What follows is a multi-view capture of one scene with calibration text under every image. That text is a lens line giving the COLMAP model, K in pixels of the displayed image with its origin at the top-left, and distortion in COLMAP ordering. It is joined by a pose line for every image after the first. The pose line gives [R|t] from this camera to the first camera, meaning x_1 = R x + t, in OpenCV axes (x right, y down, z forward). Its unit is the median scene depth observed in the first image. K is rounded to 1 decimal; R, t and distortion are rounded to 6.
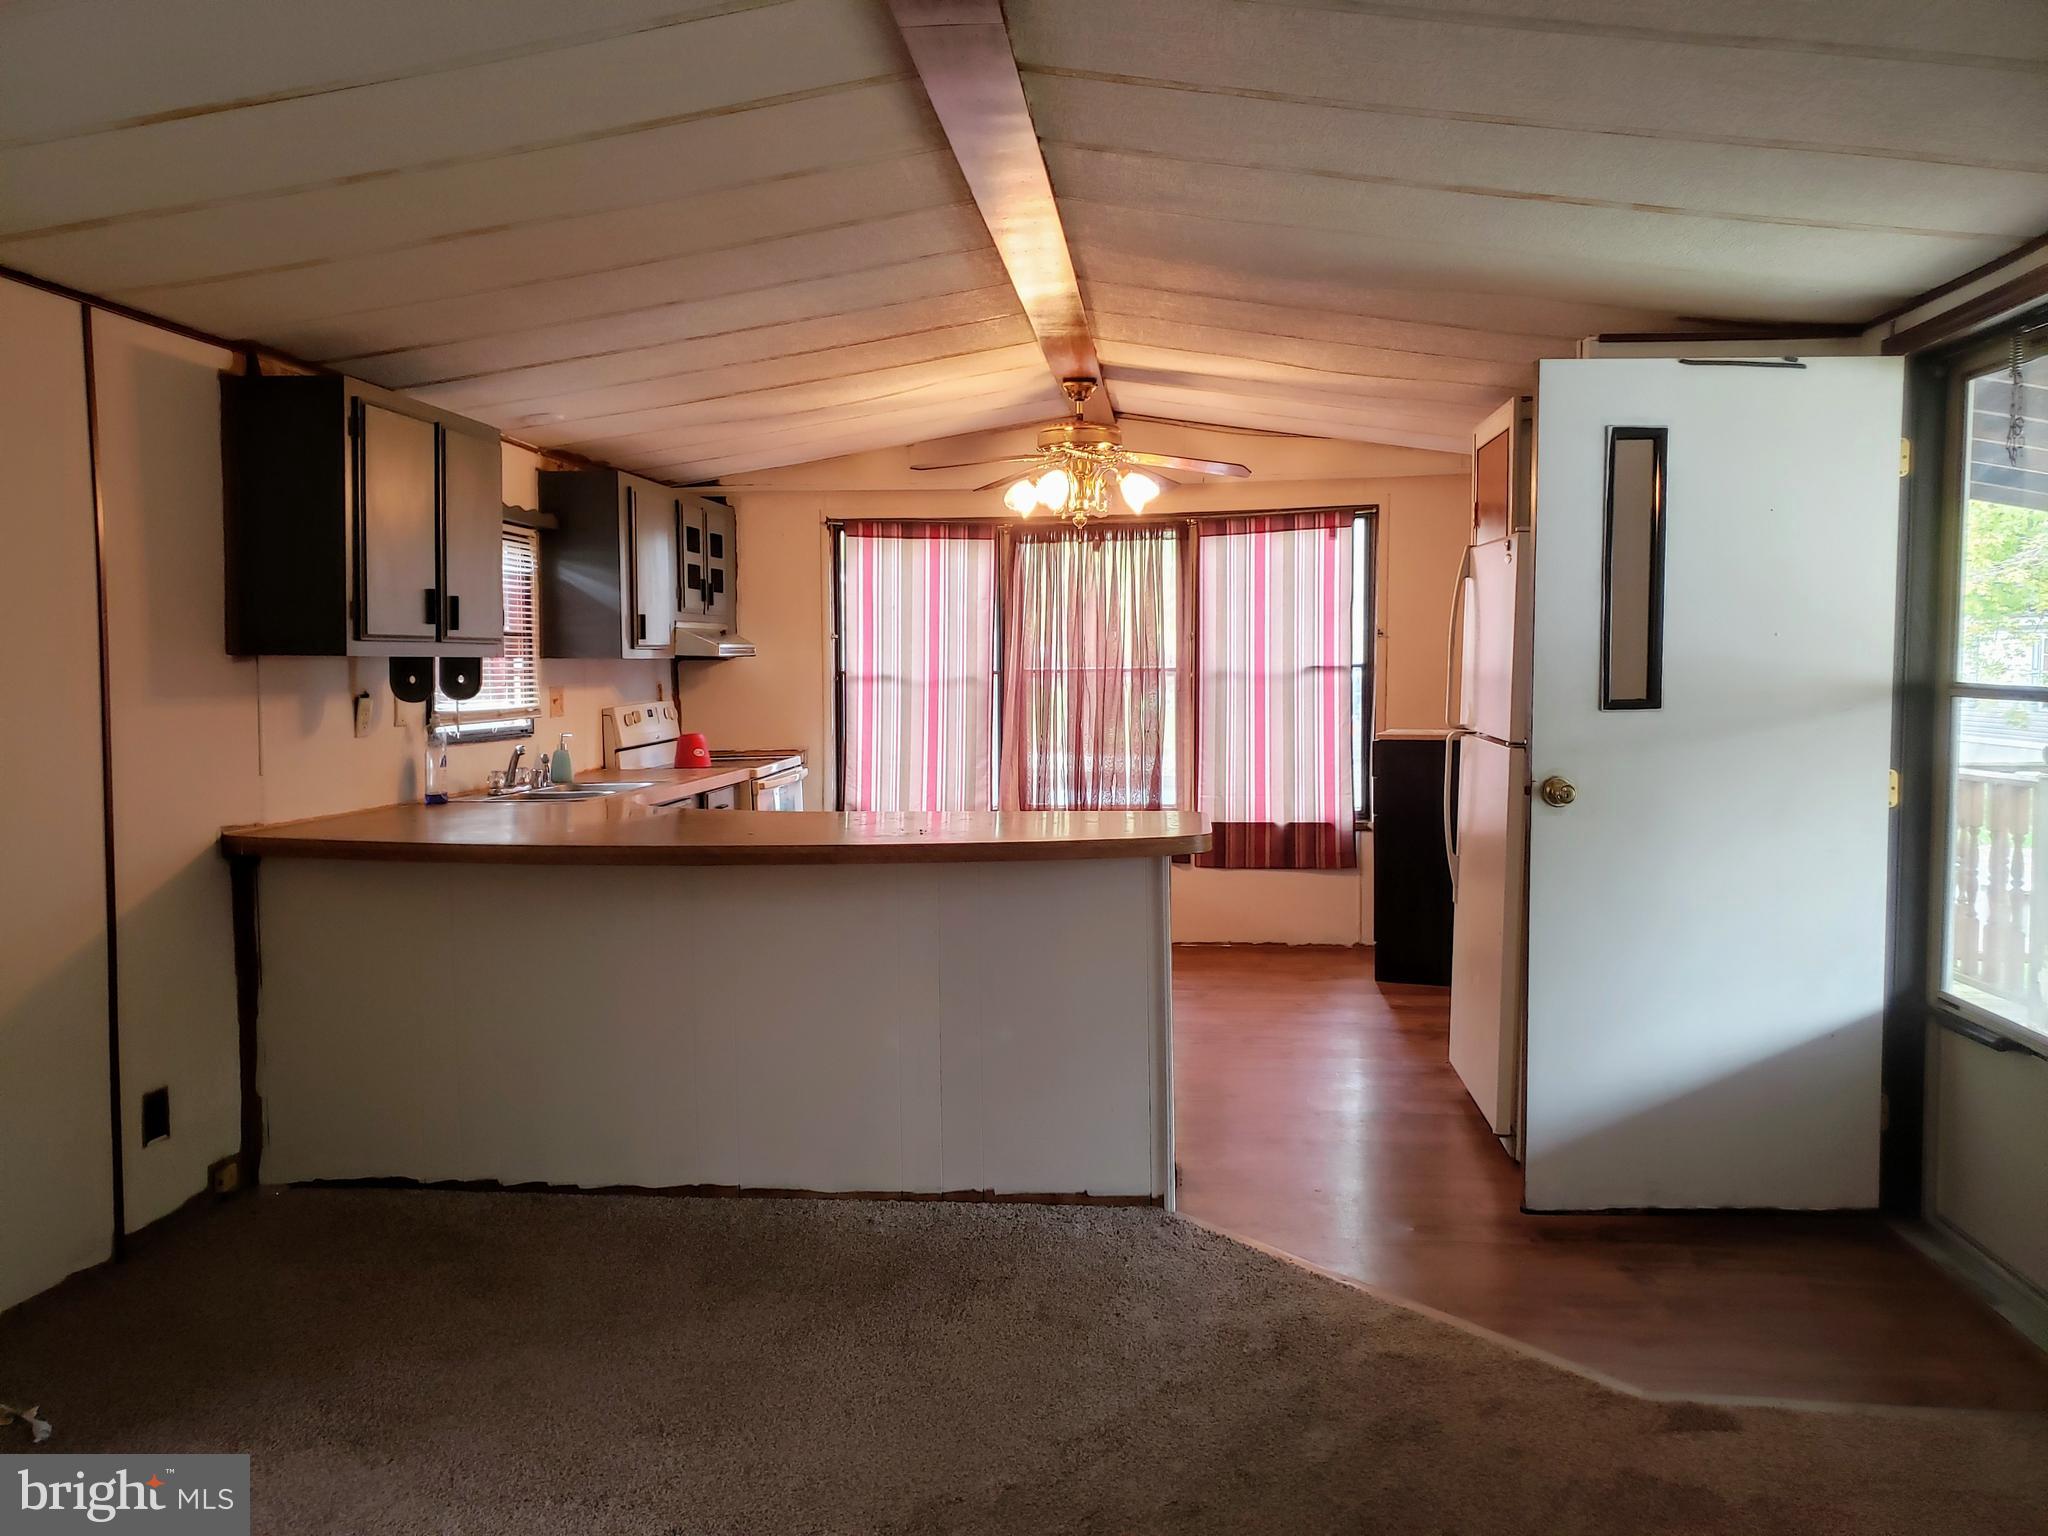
lens RADIAL K [[1568.8, 0, 1029.2], [0, 1568.8, 719.8], [0, 0, 1]] dist [0.228182, -0.454117]
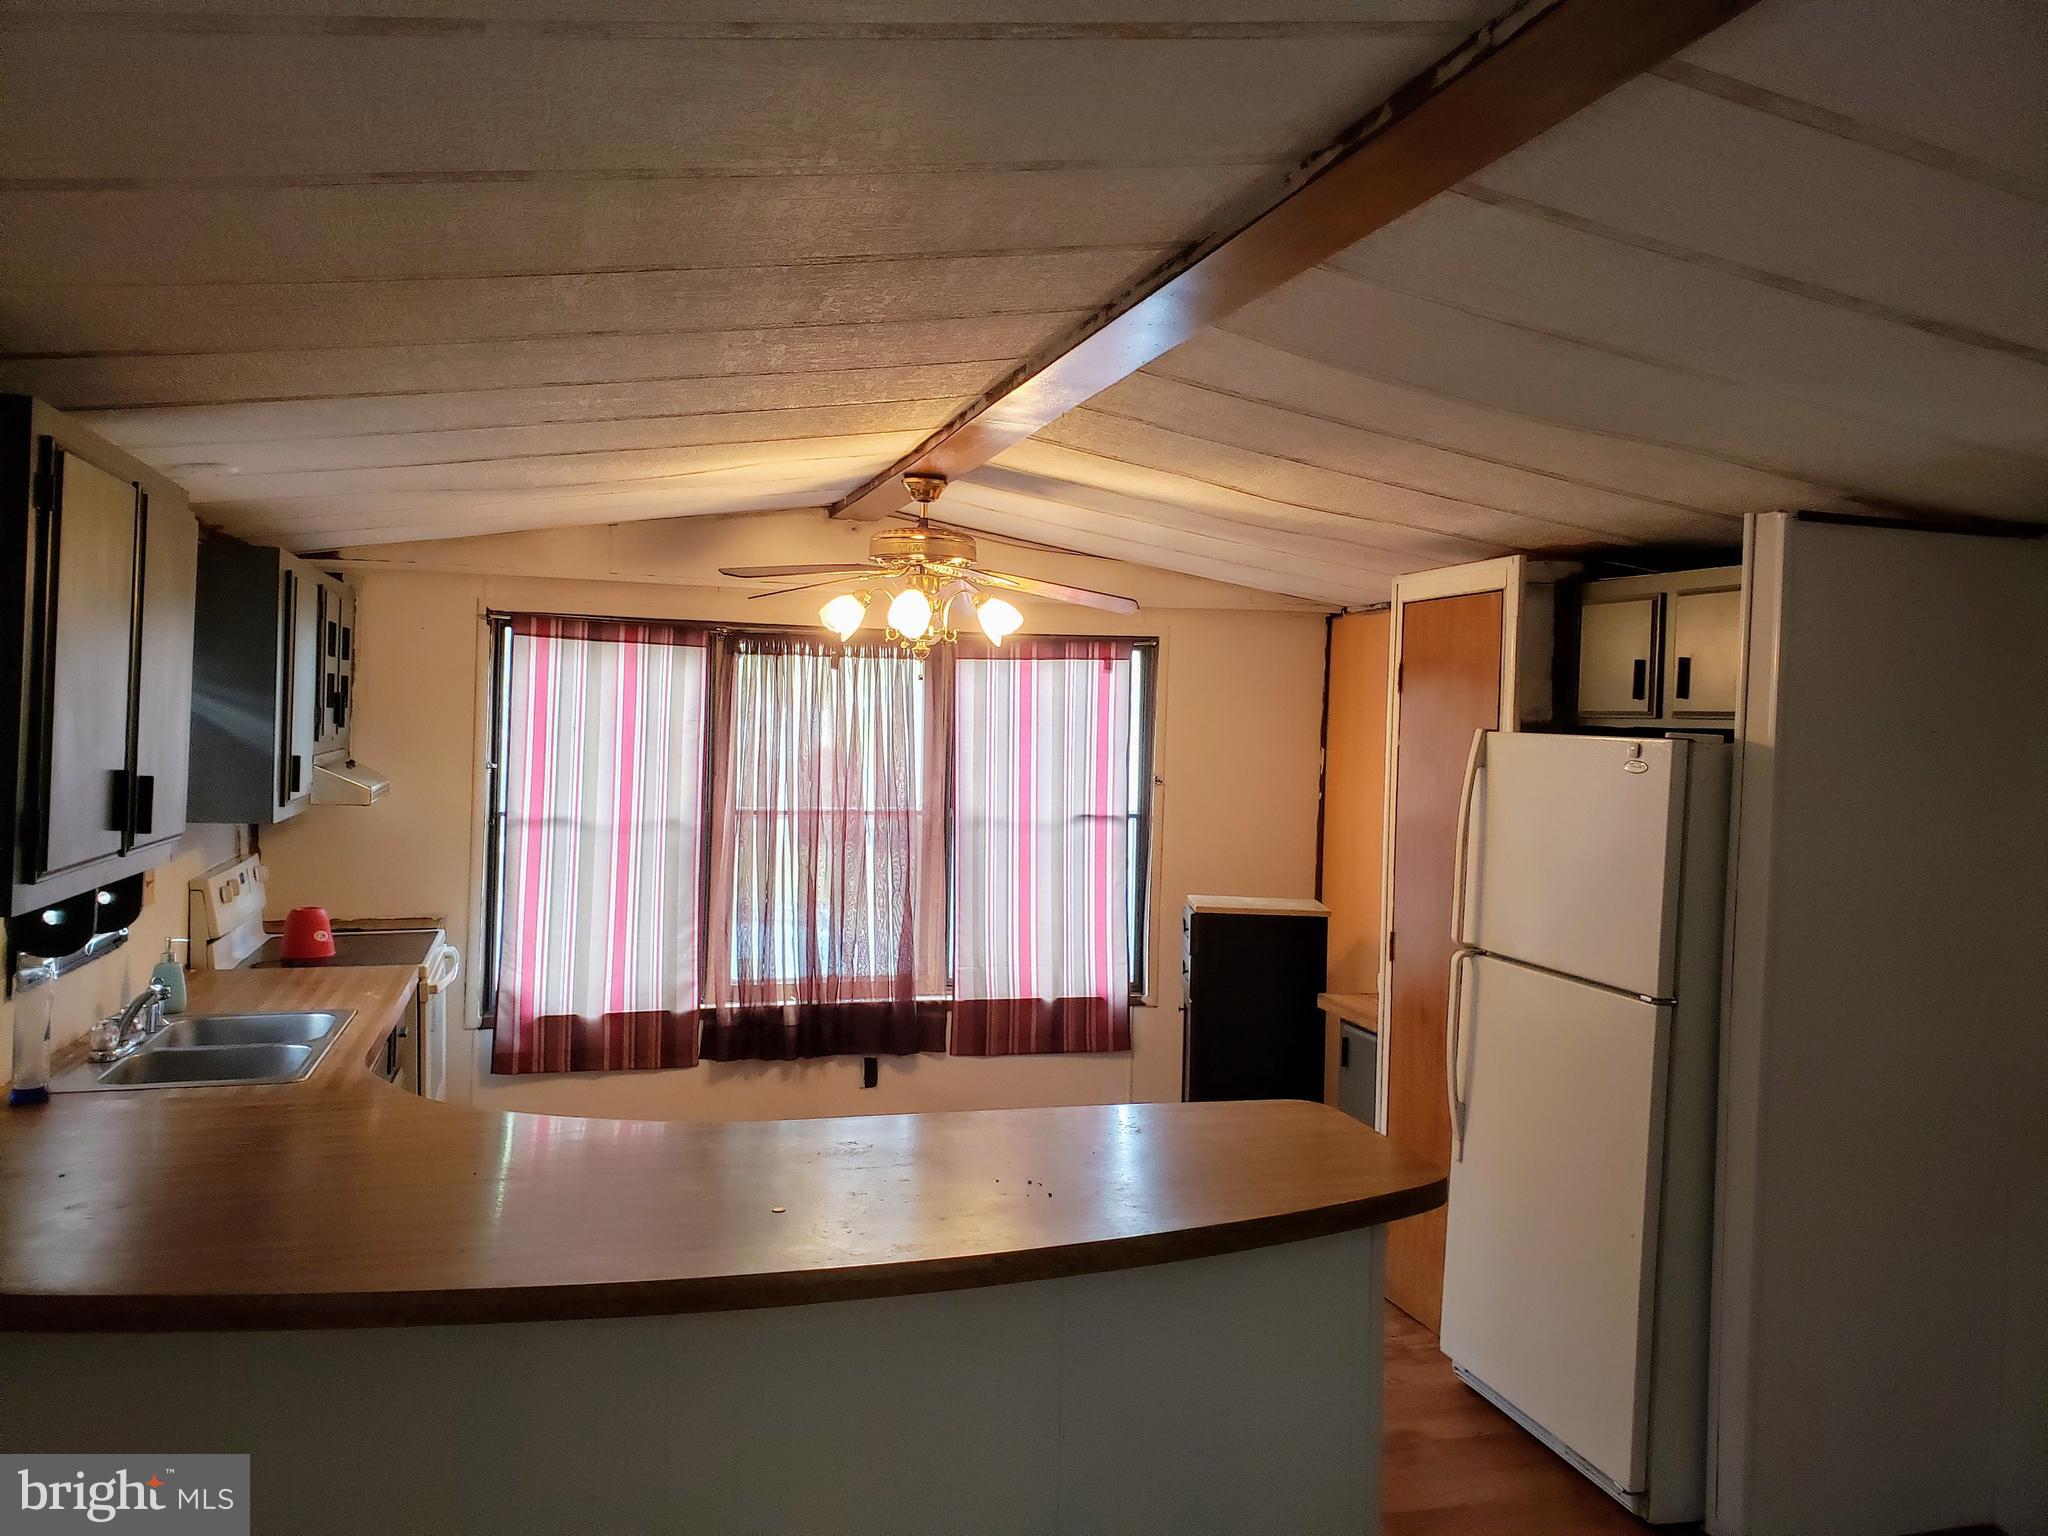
lens RADIAL K [[1568.8, 0, 1029.2], [0, 1568.8, 719.8], [0, 0, 1]] dist [0.228182, -0.454117]
pose [[0.933353, 0.035896, 0.357160, -0.161279], [-0.020567, 0.998701, -0.046627, -0.045515], [-0.358369, 0.036173, 0.932879, 0.198765]]
